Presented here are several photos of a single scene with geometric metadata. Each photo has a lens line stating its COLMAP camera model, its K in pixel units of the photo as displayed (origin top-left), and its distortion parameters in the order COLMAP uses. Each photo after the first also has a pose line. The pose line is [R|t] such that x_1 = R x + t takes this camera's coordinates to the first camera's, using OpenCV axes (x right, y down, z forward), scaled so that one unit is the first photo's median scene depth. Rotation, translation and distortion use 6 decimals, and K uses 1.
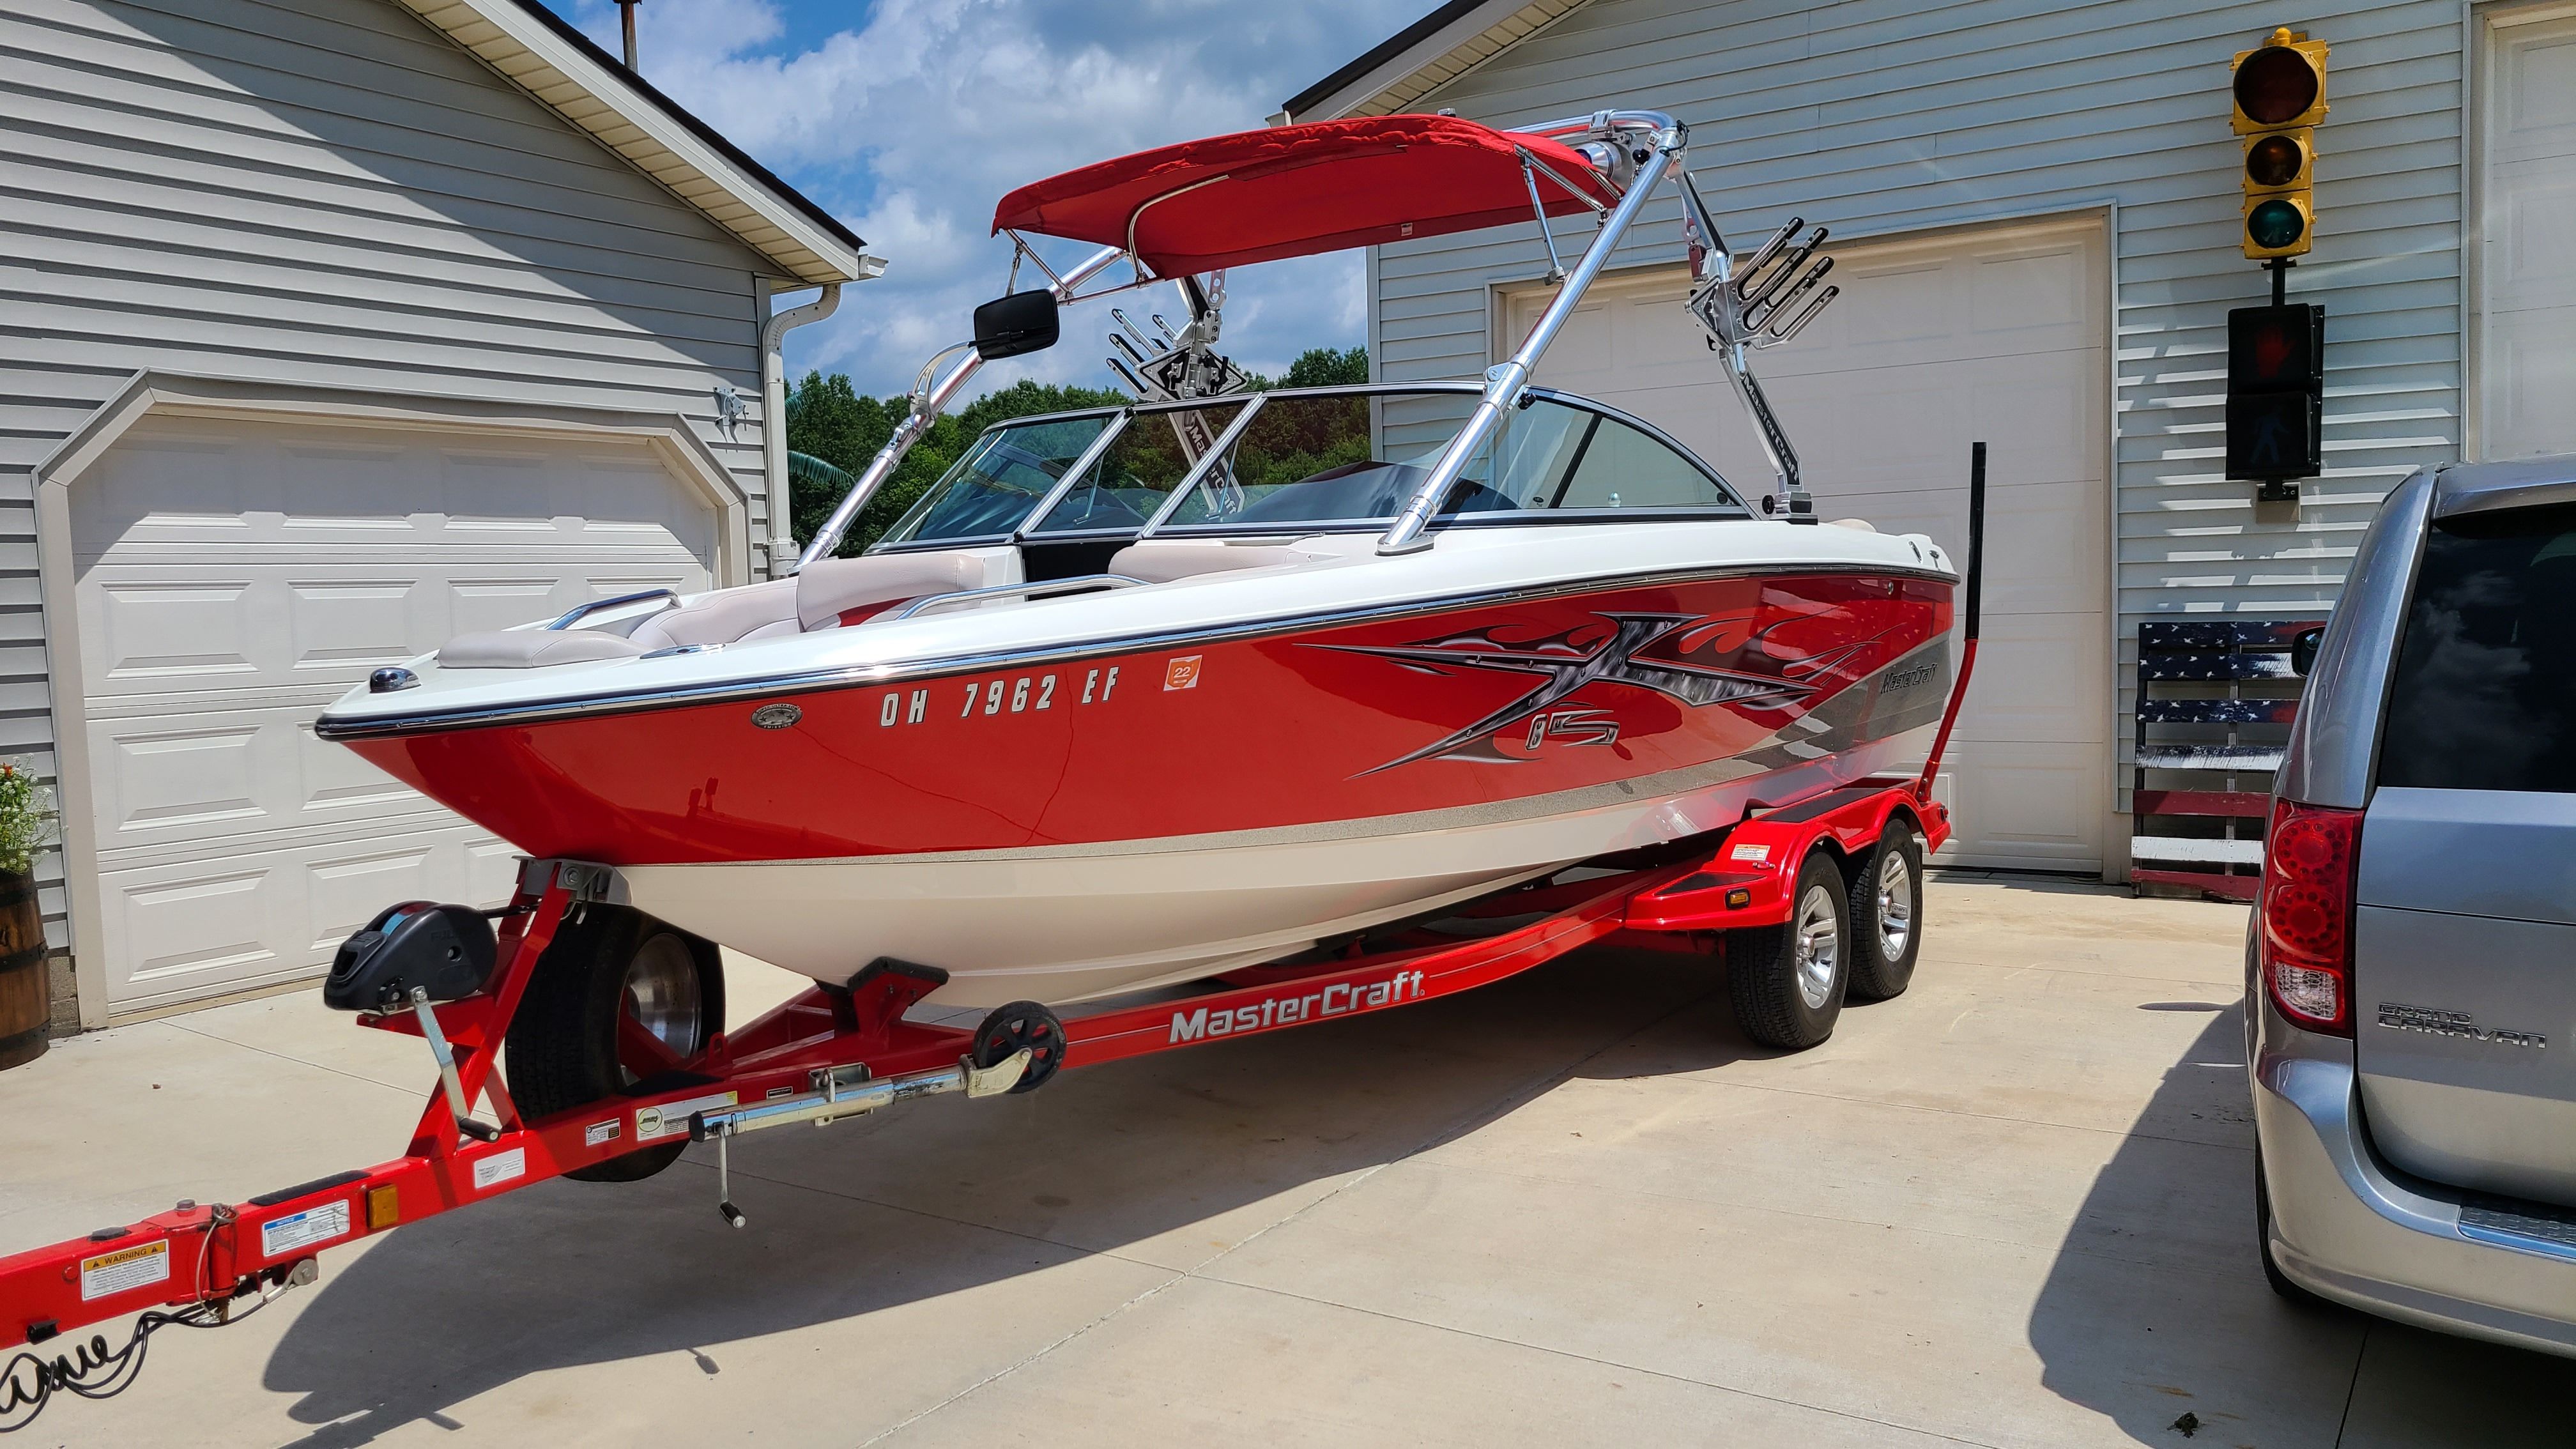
lens RADIAL K [[1879.9, 0, 1288.0], [0, 1879.9, 724.5], [0, 0, 1]] dist [0.002415, 0.001167]
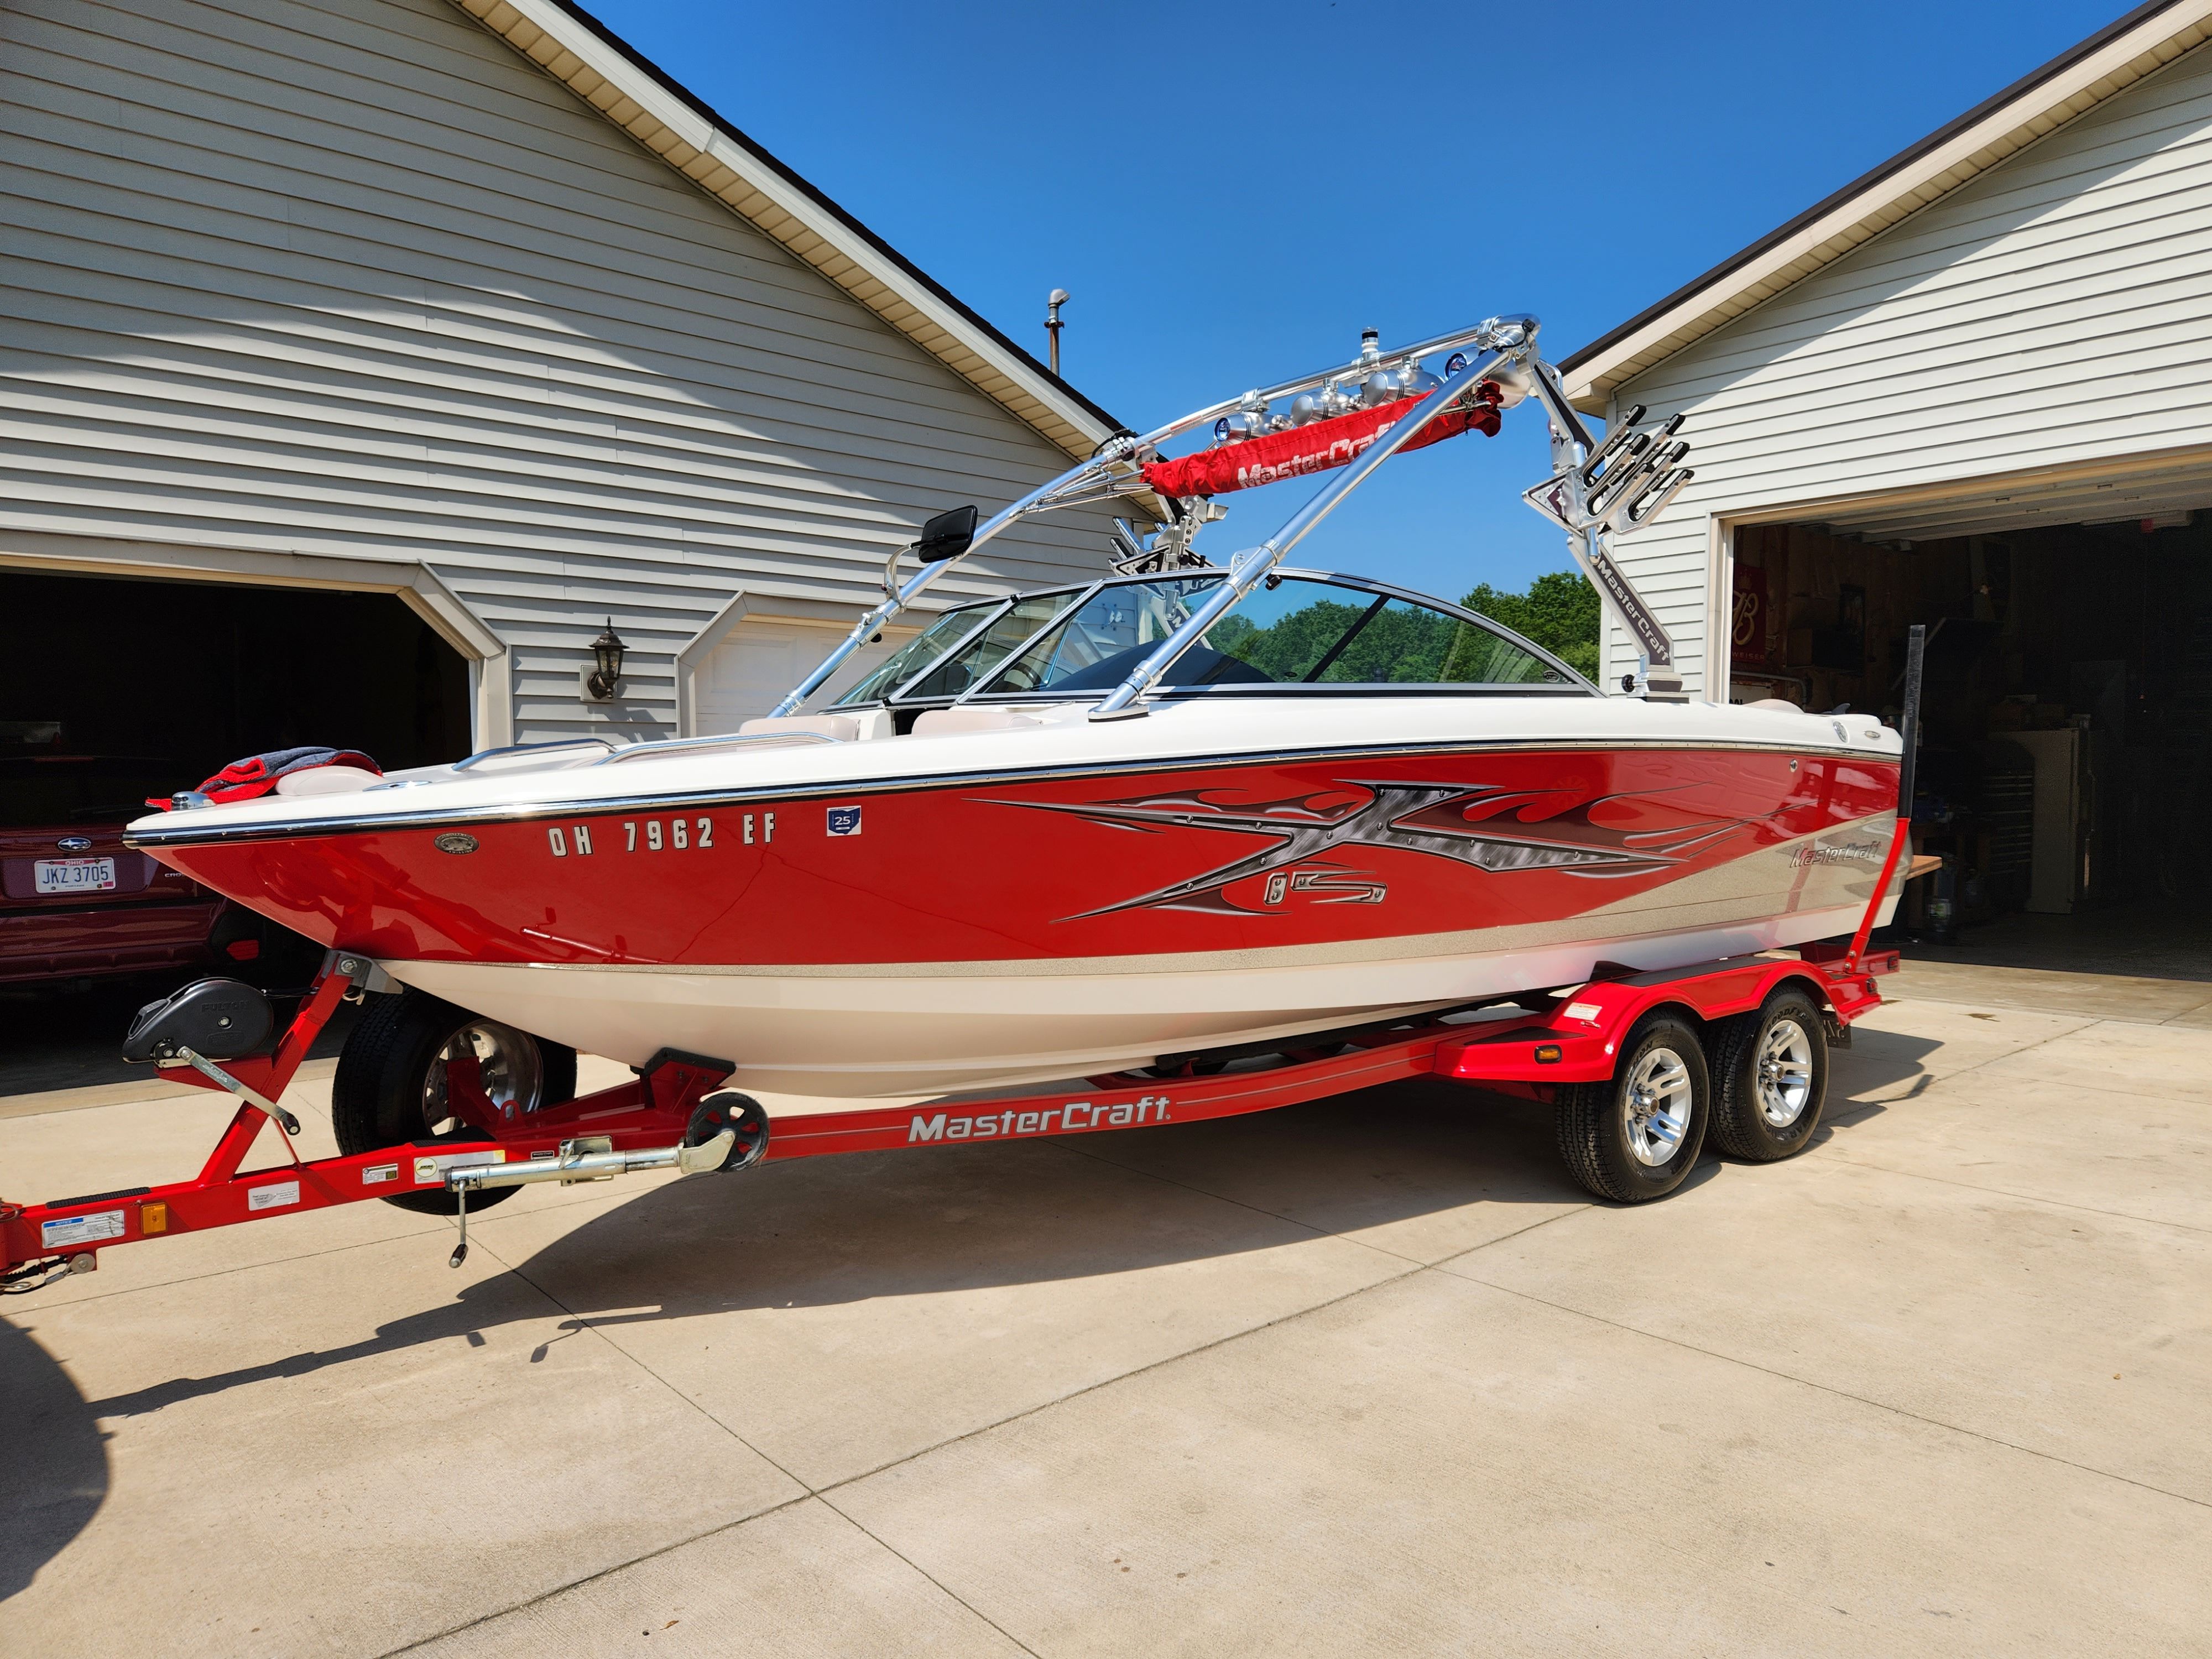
lens RADIAL K [[1408.1, 0, 1100.8], [0, 1408.1, 868.9], [0, 0, 1]] dist [0.079779, -0.103681]
pose [[0.953614, 0.048651, -0.297074, 0.282312], [-0.046086, 0.998815, 0.015635, -0.015519], [0.297482, -0.001218, 0.954727, 0.196716]]
